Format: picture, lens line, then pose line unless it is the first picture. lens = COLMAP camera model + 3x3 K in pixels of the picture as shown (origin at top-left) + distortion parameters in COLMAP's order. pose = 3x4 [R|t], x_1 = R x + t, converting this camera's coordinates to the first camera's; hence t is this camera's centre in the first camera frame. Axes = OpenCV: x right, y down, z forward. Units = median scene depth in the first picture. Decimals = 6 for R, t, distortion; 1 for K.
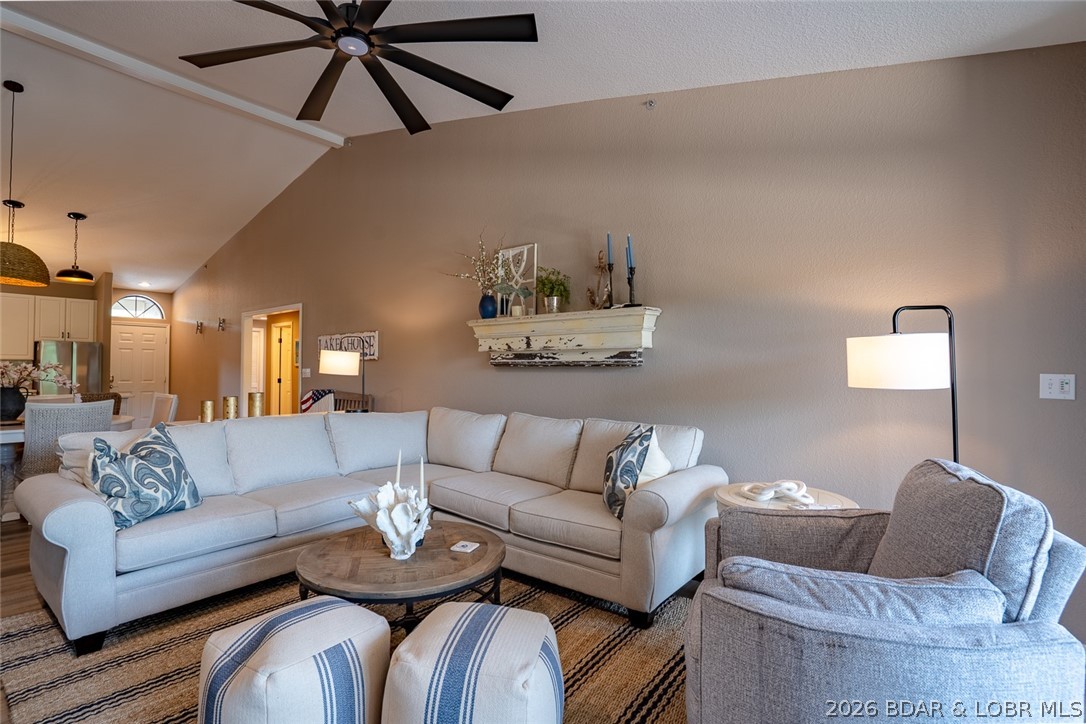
lens RADIAL K [[511.2, 0, 546.6], [0, 511.2, 357.3], [0, 0, 1]] dist [-0.056115, 0.023206]
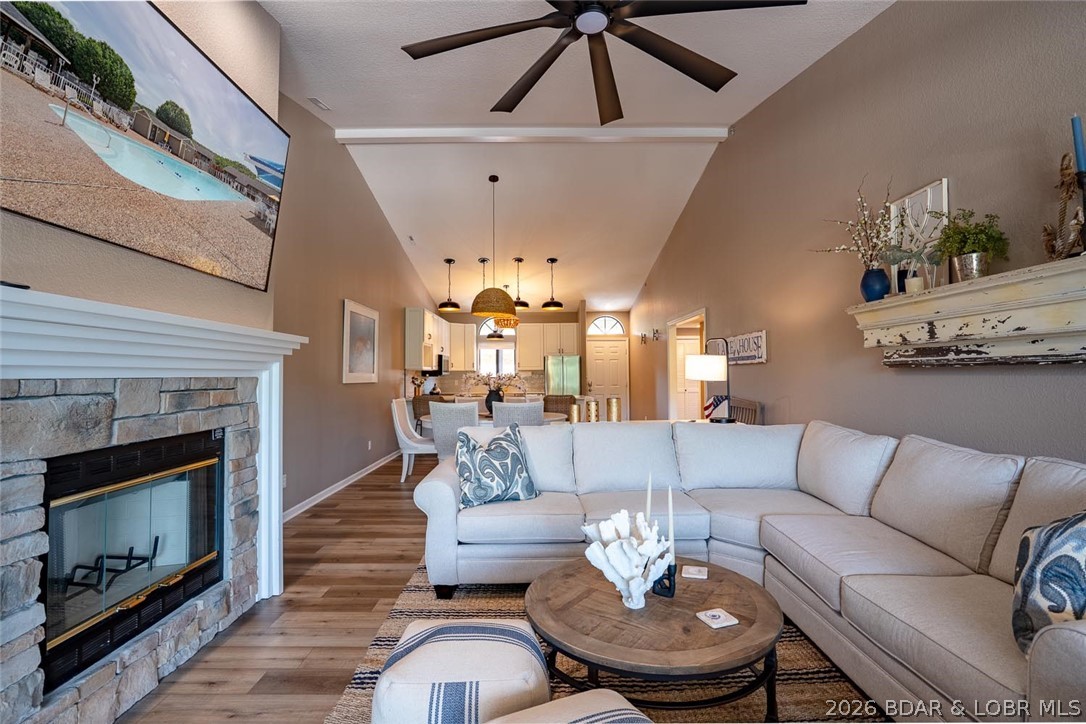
lens RADIAL K [[511.2, 0, 546.6], [0, 511.2, 357.3], [0, 0, 1]] dist [-0.056115, 0.023206]
pose [[0.625374, -0.037065, -0.779444, 0.160229], [0.030967, 0.999263, -0.022672, 0.005004], [0.779710, -0.009959, 0.626061, 0.220908]]
